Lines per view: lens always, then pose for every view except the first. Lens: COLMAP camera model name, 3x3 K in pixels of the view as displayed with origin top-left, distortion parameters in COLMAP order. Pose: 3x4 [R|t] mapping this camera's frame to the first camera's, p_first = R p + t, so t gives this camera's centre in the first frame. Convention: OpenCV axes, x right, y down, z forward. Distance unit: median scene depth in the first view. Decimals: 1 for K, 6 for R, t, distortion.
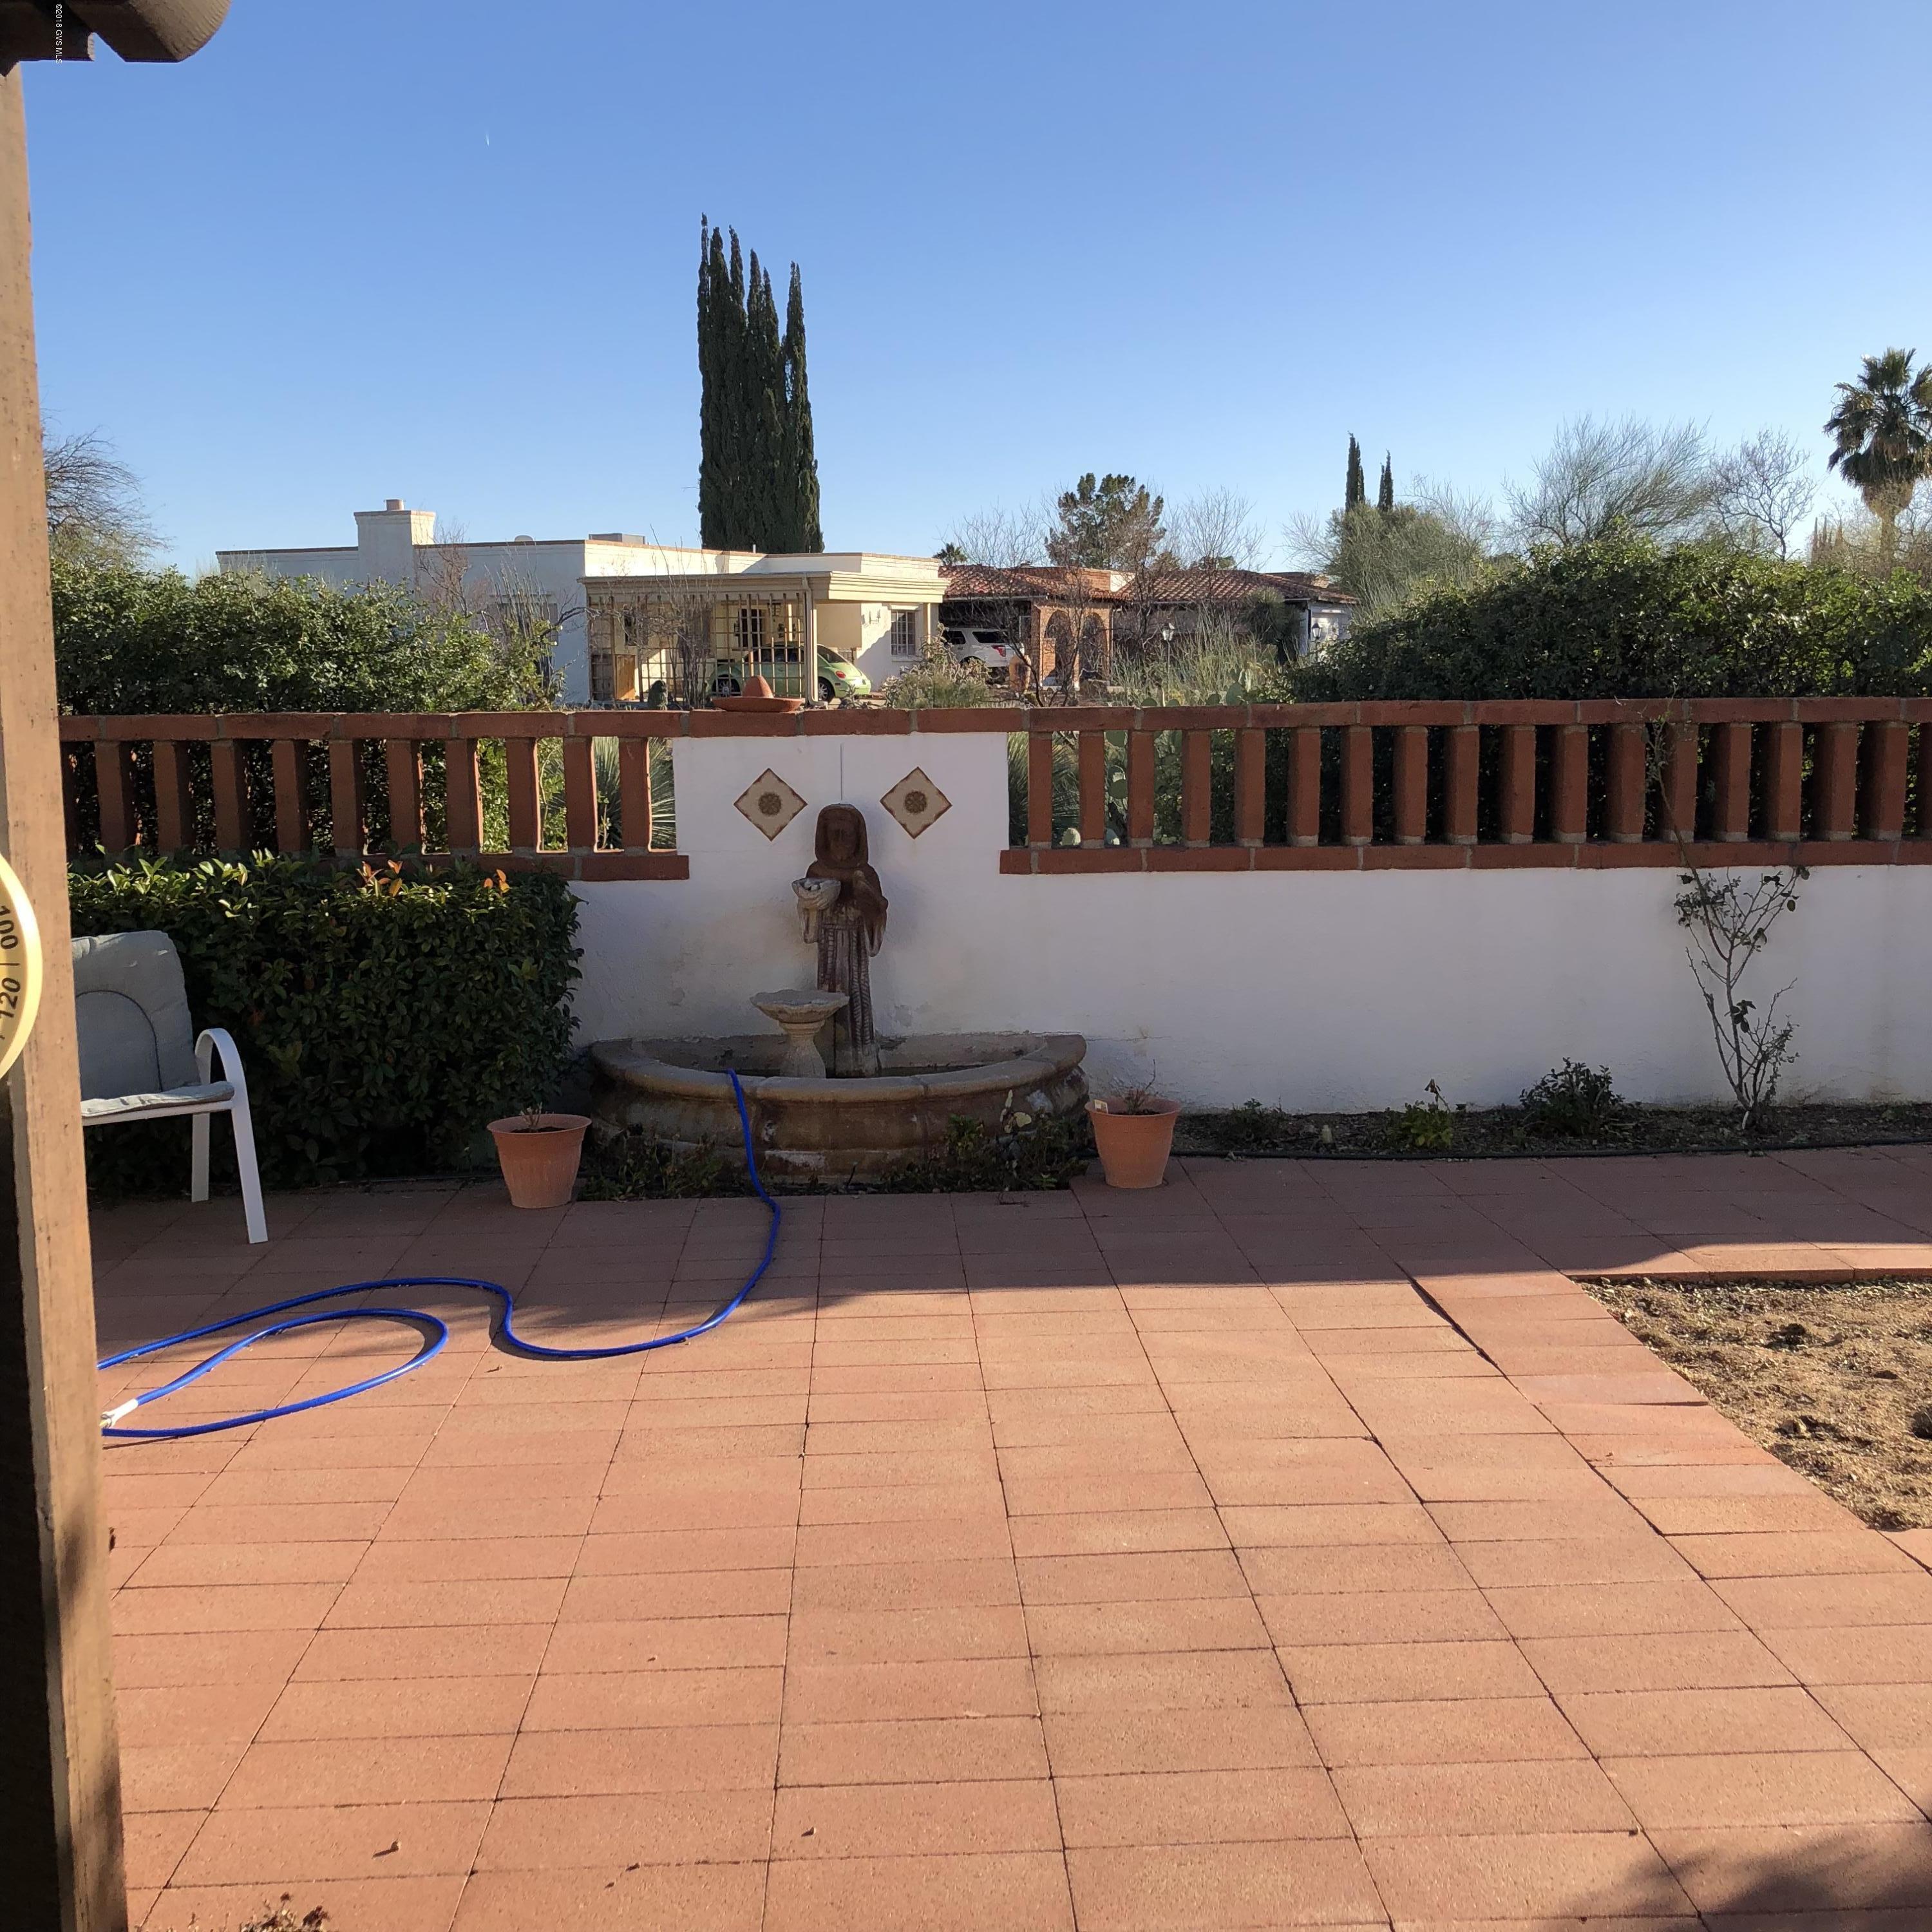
lens RADIAL K [[2083.4, 0, 966.0], [0, 2083.4, 966.0], [0, 0, 1]] dist [-0.008339, 0.000504]
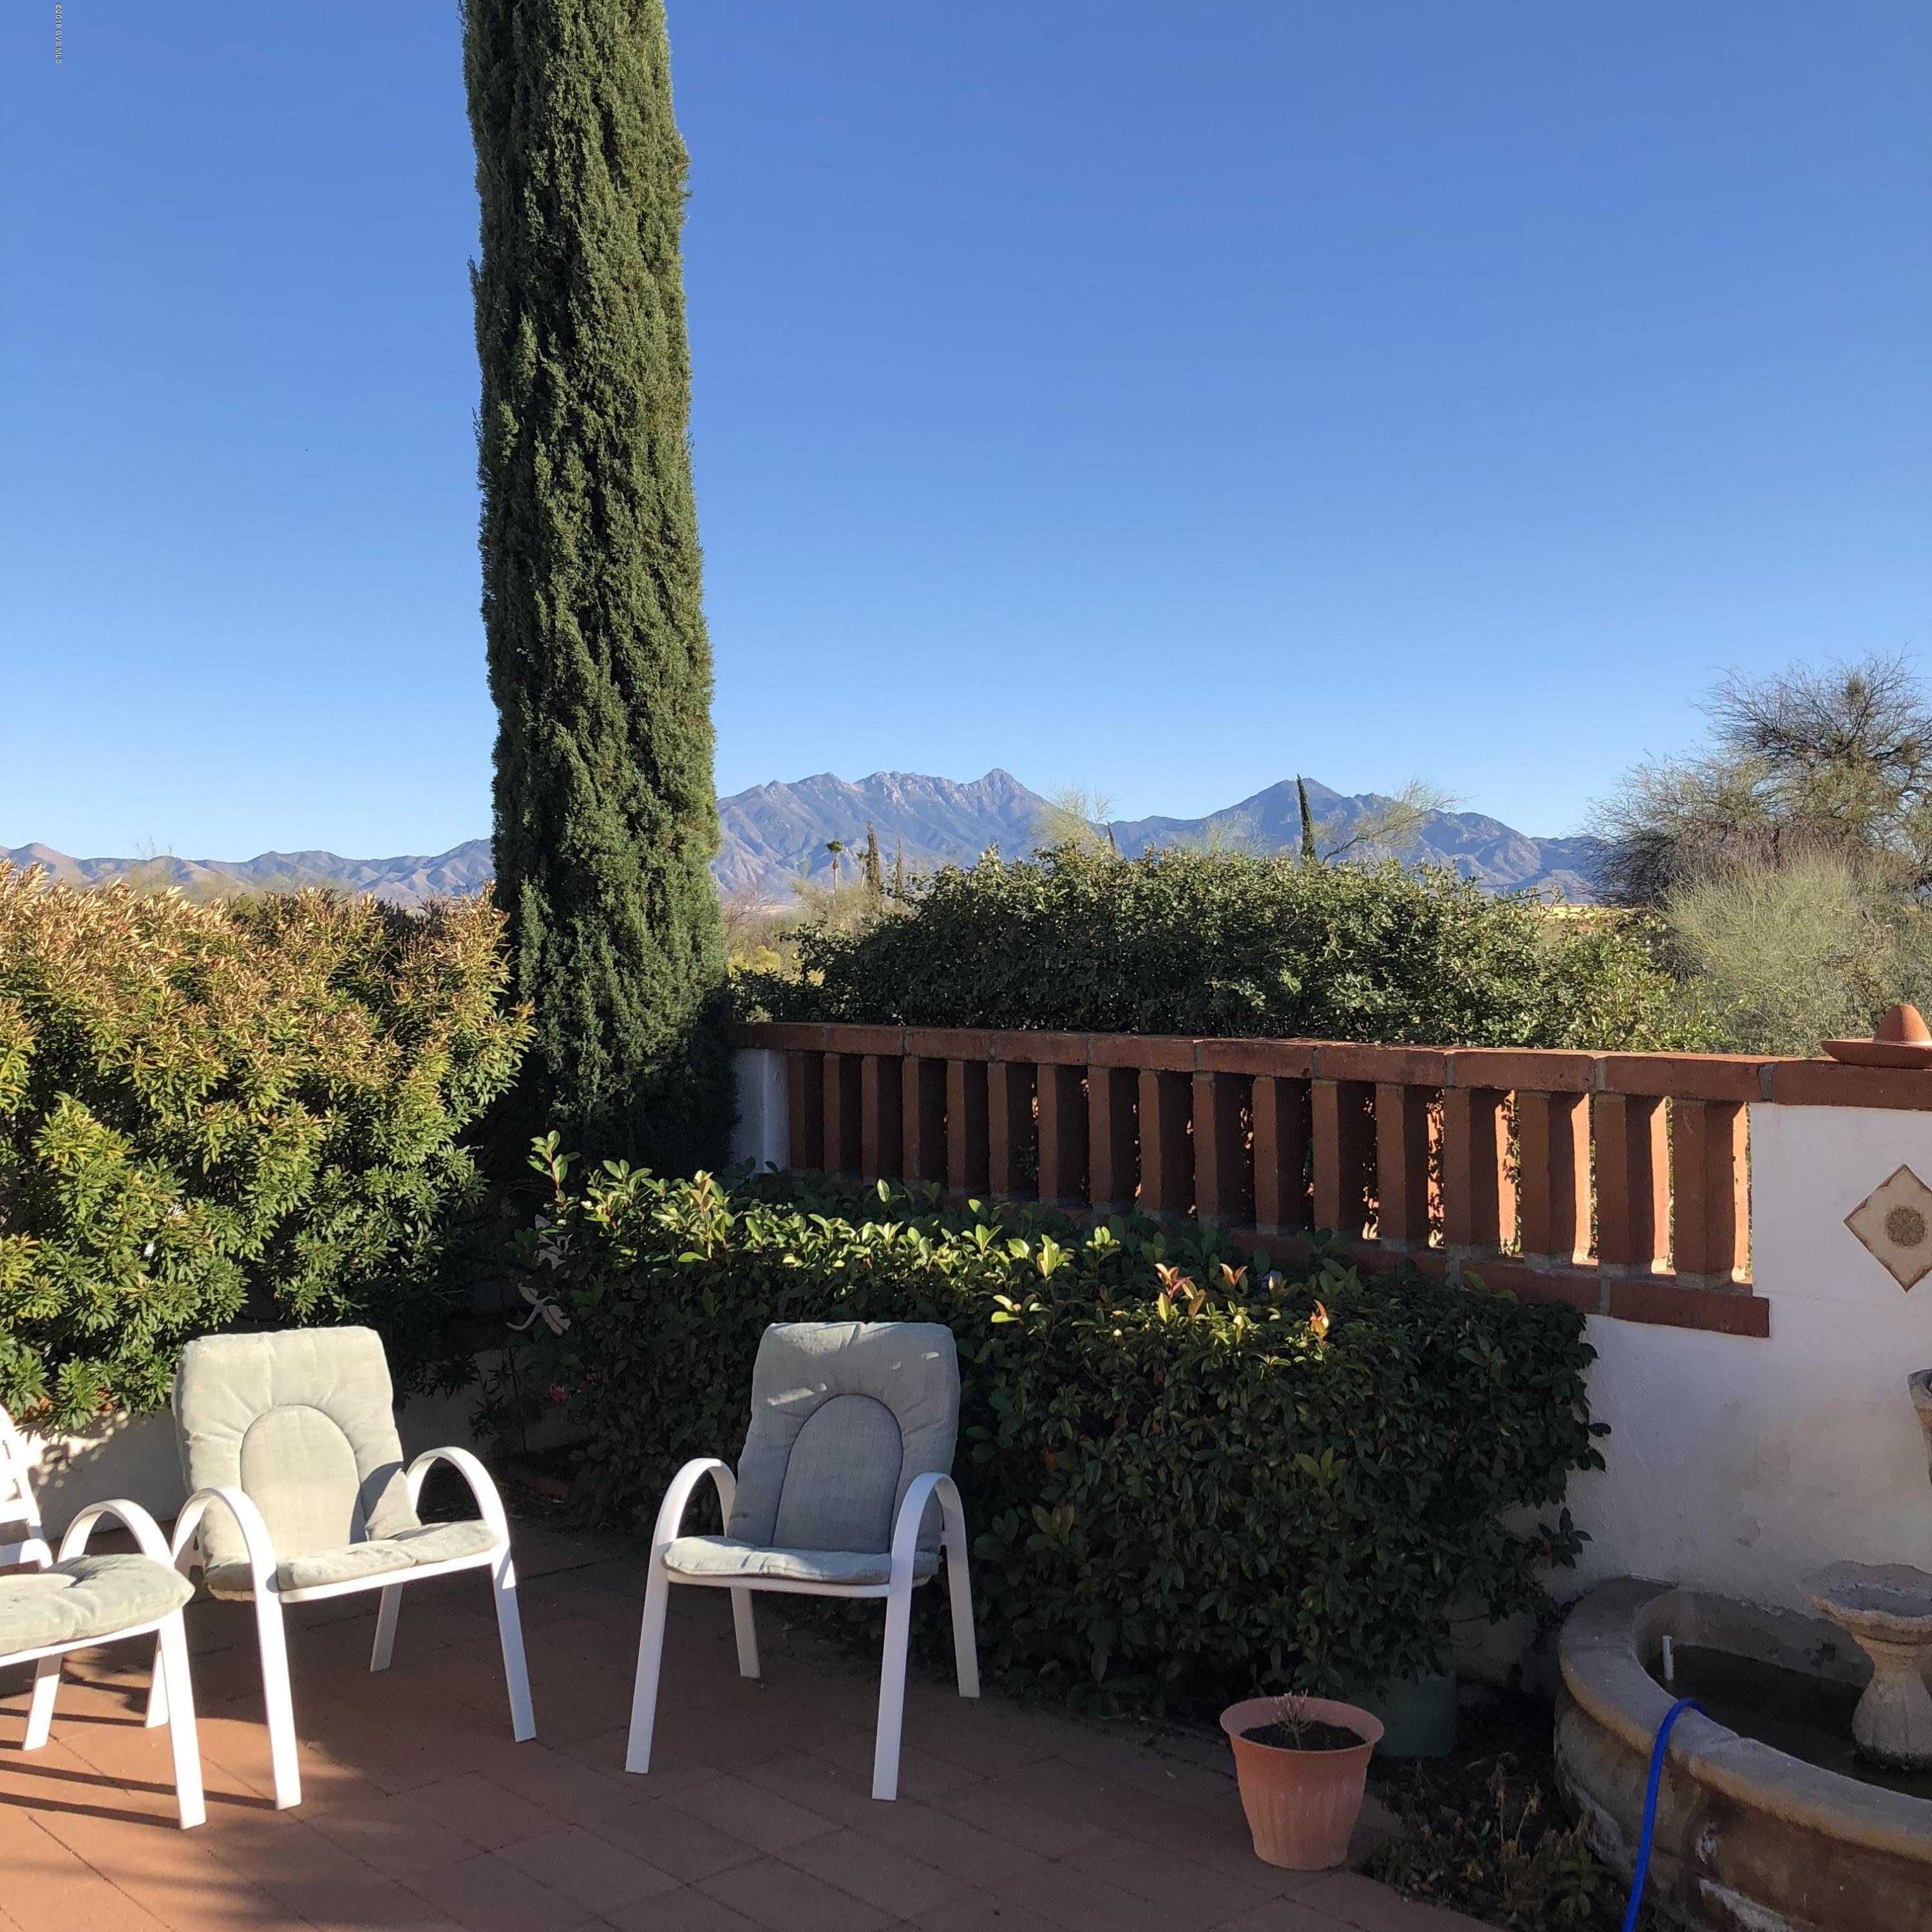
lens RADIAL K [[2083.4, 0, 966.0], [0, 2083.4, 966.0], [0, 0, 1]] dist [-0.008339, 0.000504]
pose [[0.658096, 0.005837, -0.752911, 0.181664], [-0.109840, 0.990016, -0.088332, -0.076753], [0.744879, 0.140831, 0.652167, 0.468159]]
